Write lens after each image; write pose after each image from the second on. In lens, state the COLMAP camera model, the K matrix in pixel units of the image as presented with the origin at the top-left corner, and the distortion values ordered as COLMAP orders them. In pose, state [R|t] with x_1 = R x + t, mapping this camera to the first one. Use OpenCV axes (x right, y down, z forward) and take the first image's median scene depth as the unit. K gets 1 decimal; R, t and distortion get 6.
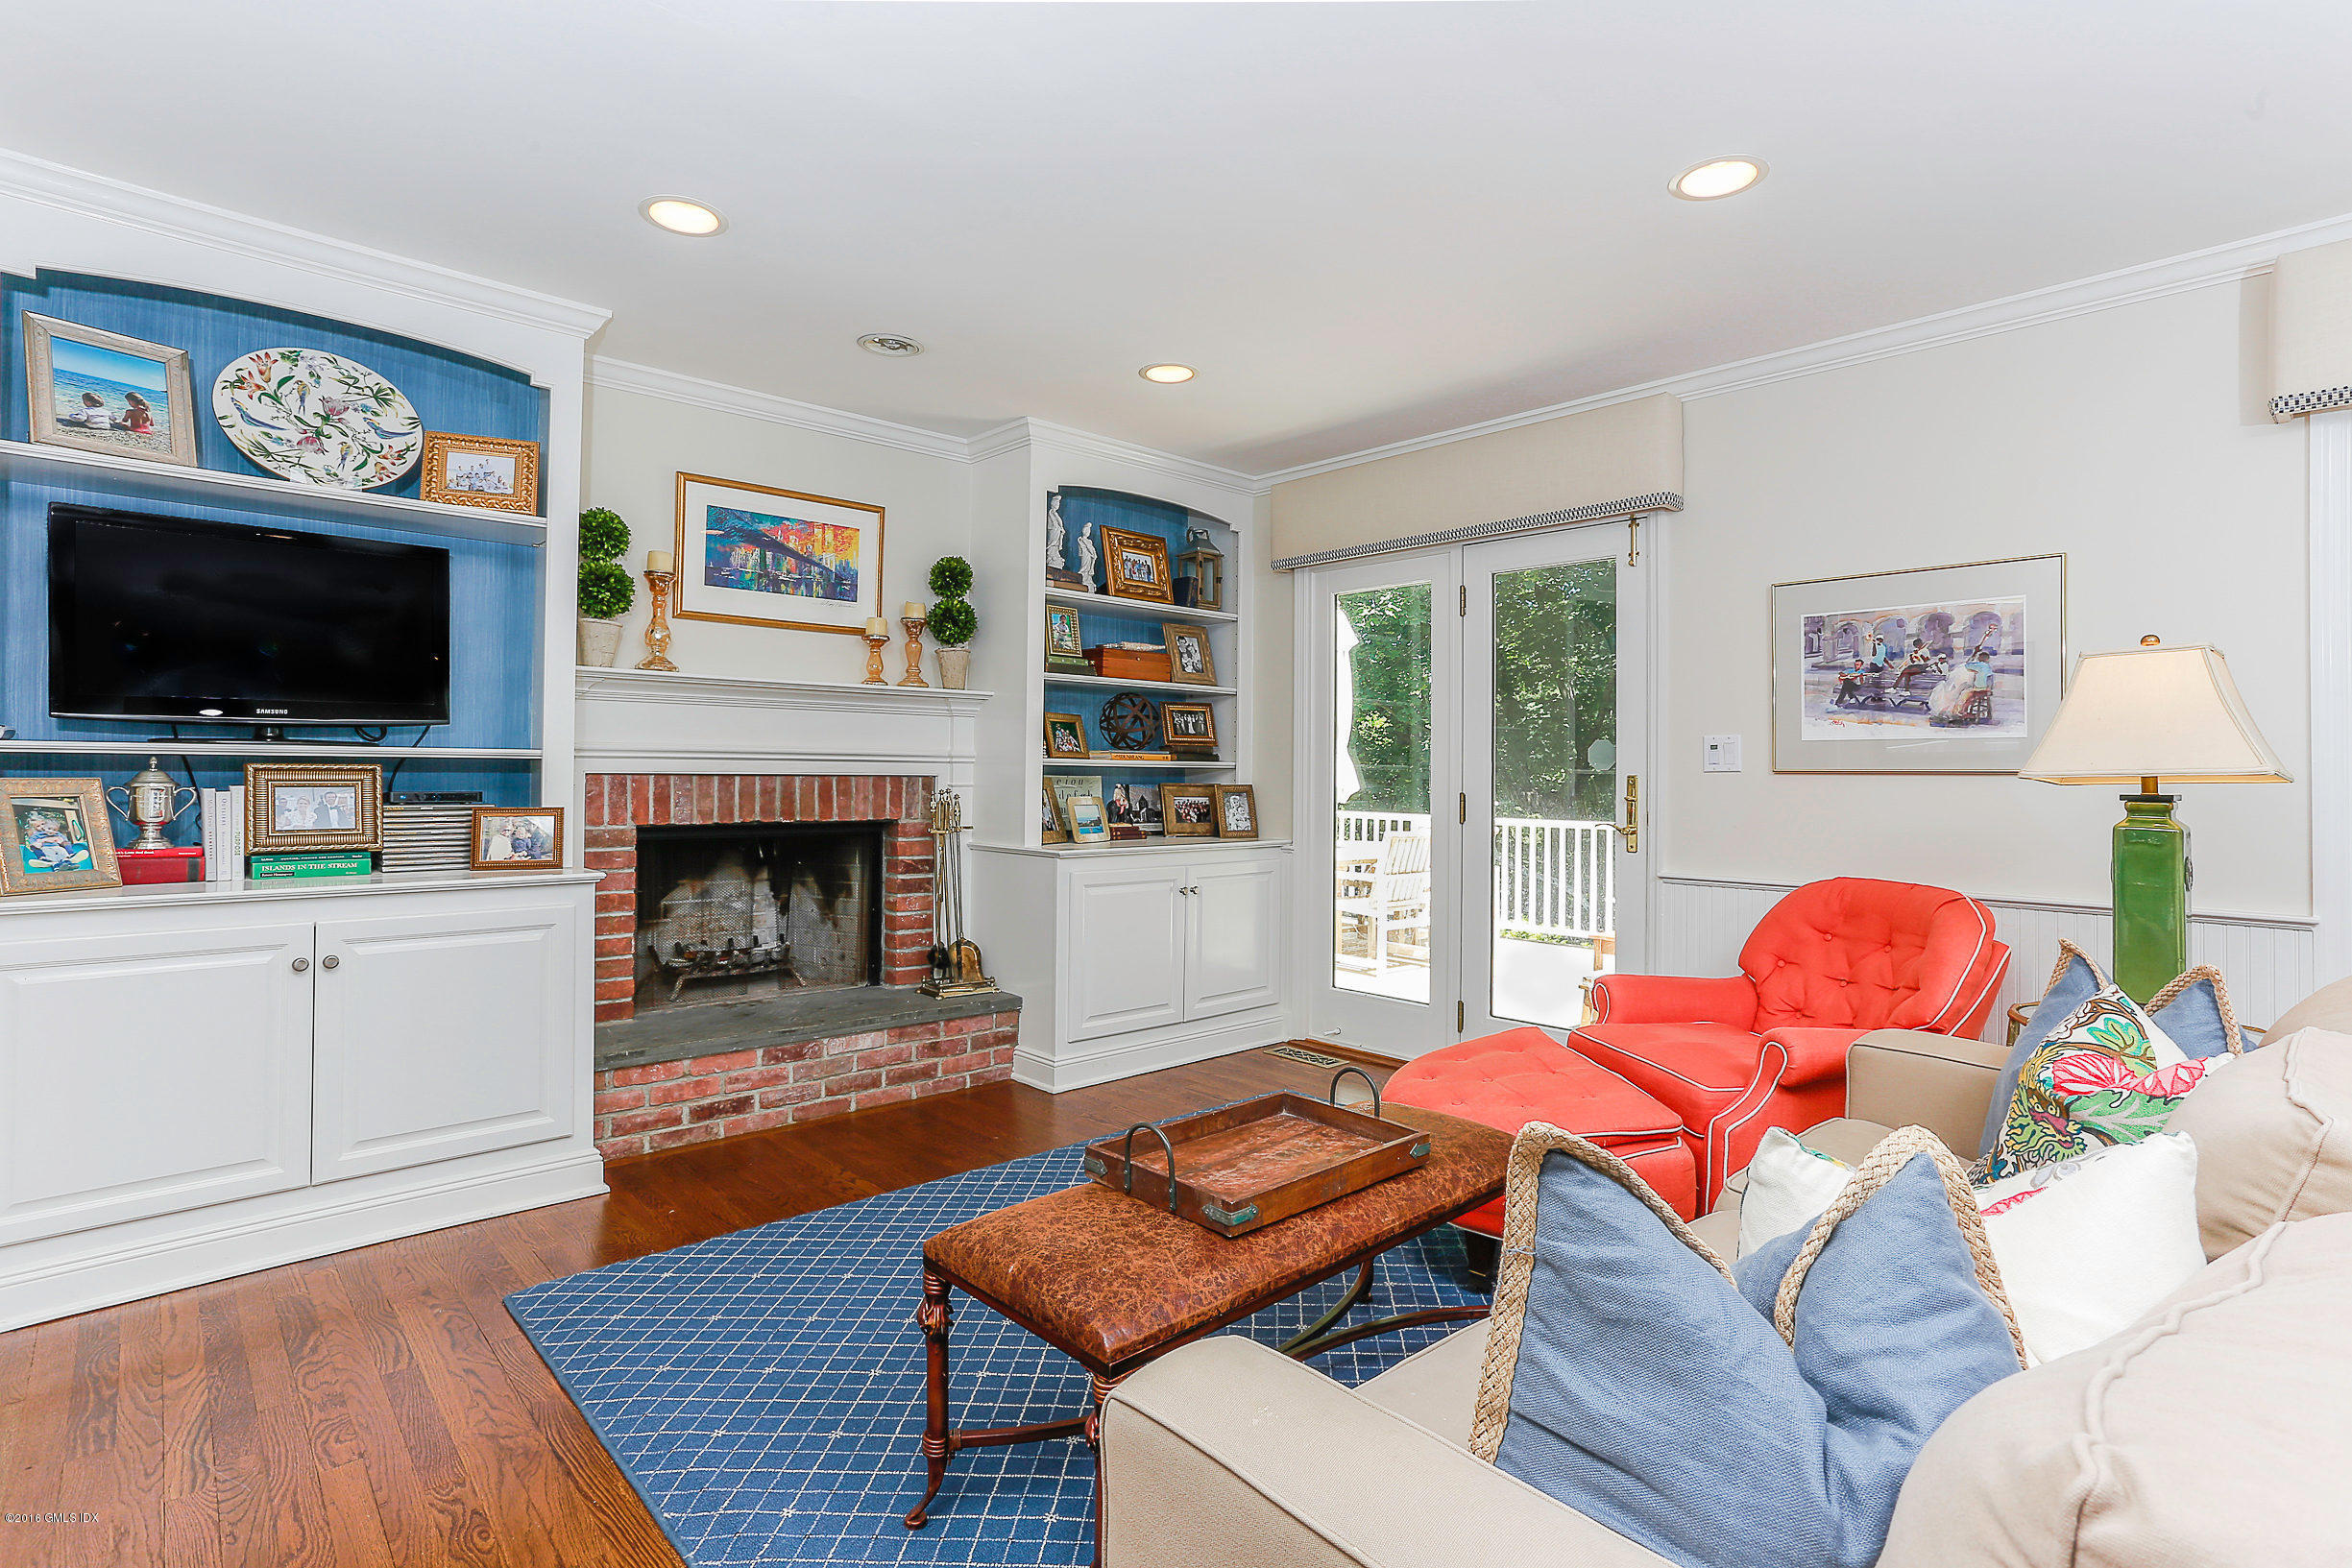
lens RADIAL K [[1142.9, 0, 1149.6], [0, 1142.9, 761.3], [0, 0, 1]] dist [0.002561, 0.002956]
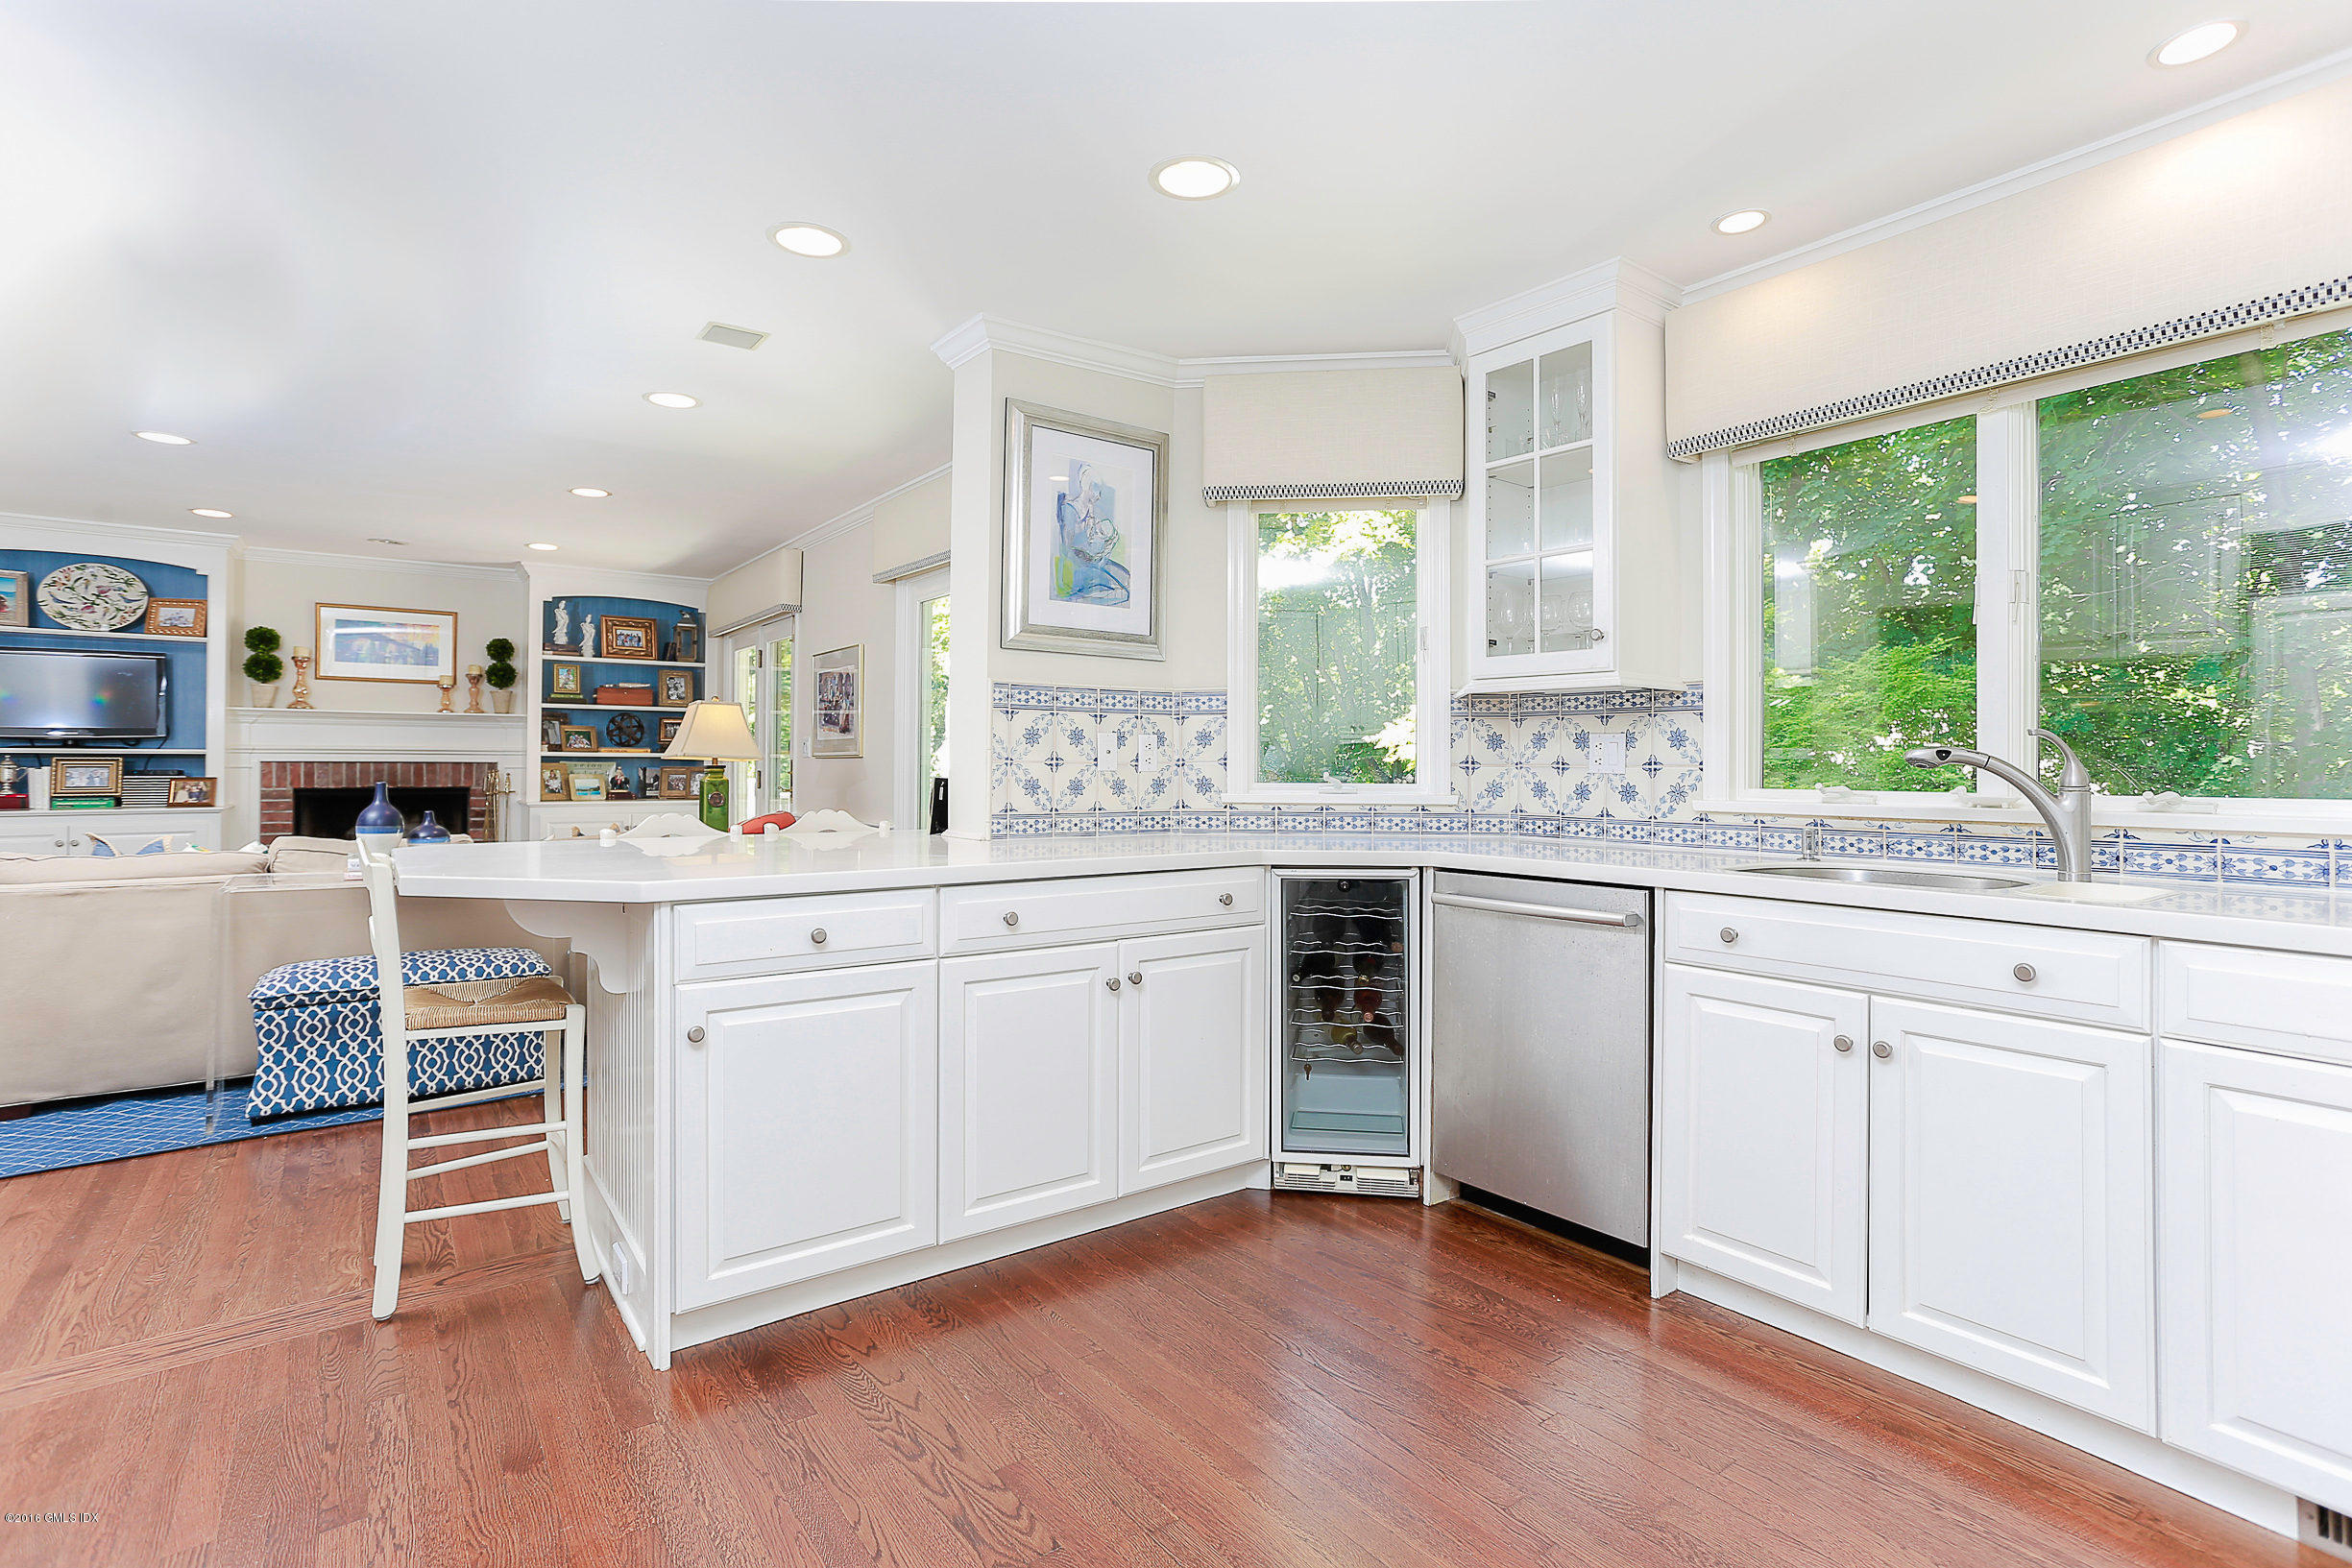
lens RADIAL K [[1142.9, 0, 1193.9], [0, 1142.9, 774.9], [0, 0, 1]] dist [0.002561, 0.002956]
pose [[0.995632, -0.004416, -0.093261, 1.254555], [0.006174, 0.999808, 0.018575, 0.006778], [0.093161, -0.019070, 0.995468, -0.787069]]
